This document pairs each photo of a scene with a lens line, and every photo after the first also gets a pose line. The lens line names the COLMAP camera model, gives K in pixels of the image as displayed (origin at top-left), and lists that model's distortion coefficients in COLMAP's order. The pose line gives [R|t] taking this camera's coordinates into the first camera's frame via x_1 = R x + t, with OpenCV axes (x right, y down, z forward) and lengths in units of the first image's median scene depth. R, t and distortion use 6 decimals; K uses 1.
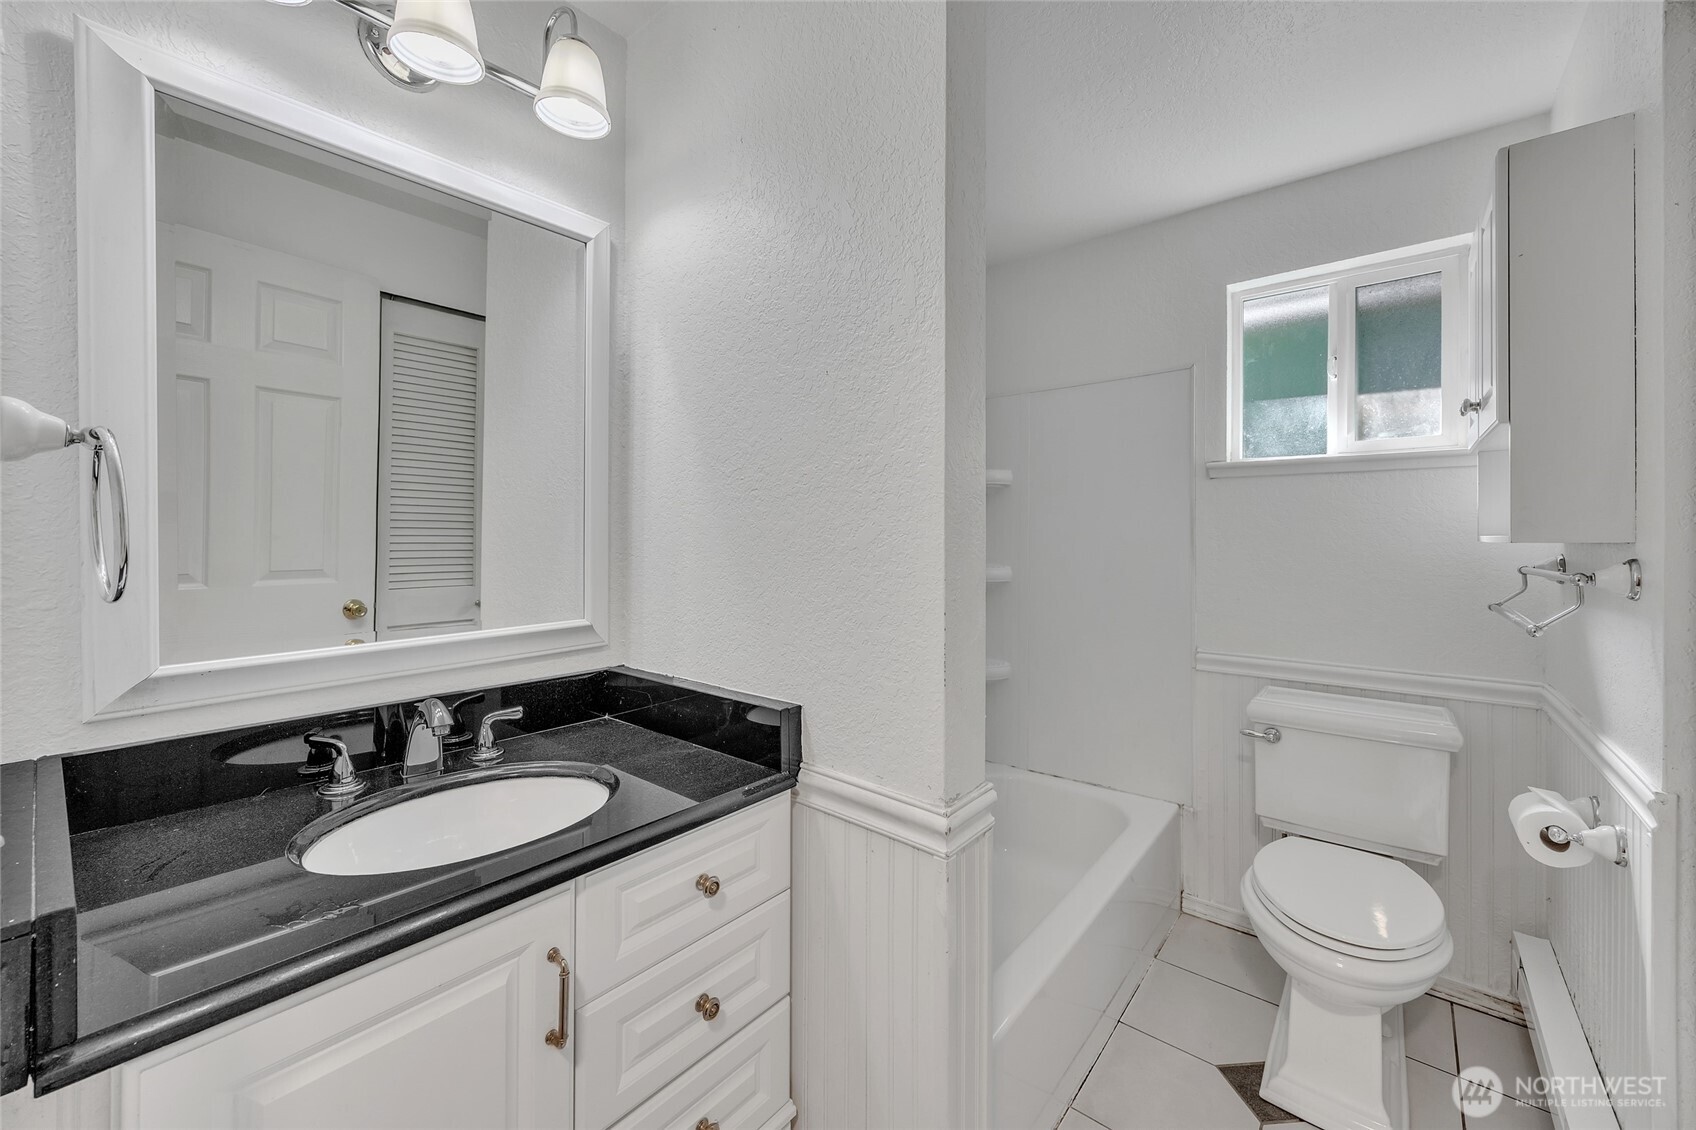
lens RADIAL K [[664.5, 0, 848.3], [0, 664.5, 536.9], [0, 0, 1]] dist [-0.004464, -0.000032]
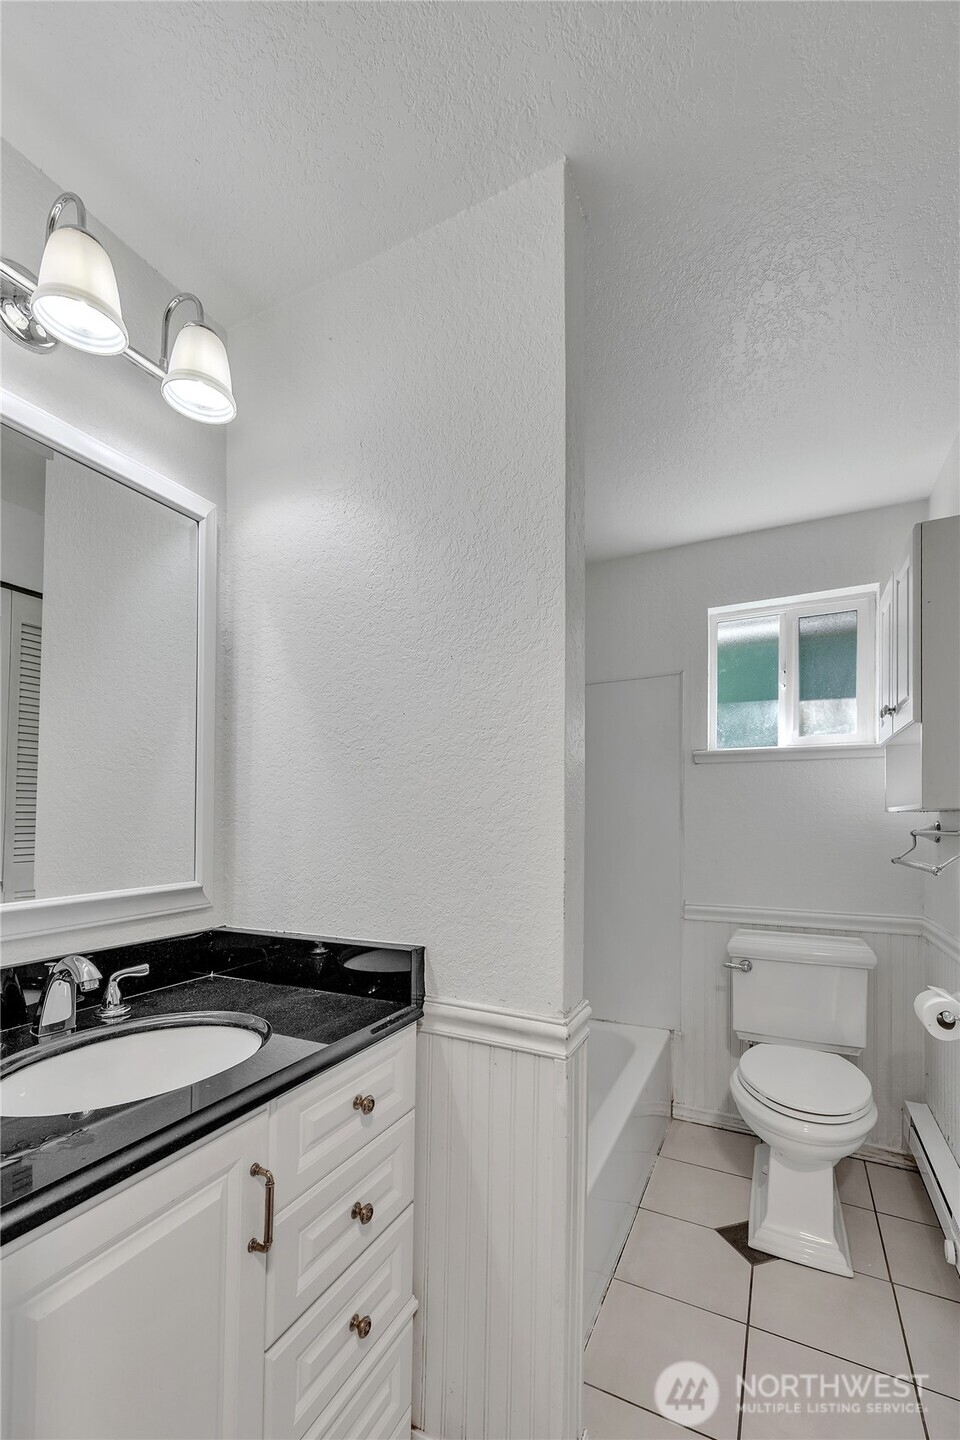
lens RADIAL K [[612.3, 0, 481.3], [0, 612.3, 823.0], [0, 0, 1]] dist [0.000998, -0.000148]
pose [[0.974374, -0.003687, 0.224903, -0.170858], [0.003311, 0.999992, 0.002052, 0.030864], [-0.224908, -0.001255, 0.974379, -0.040952]]
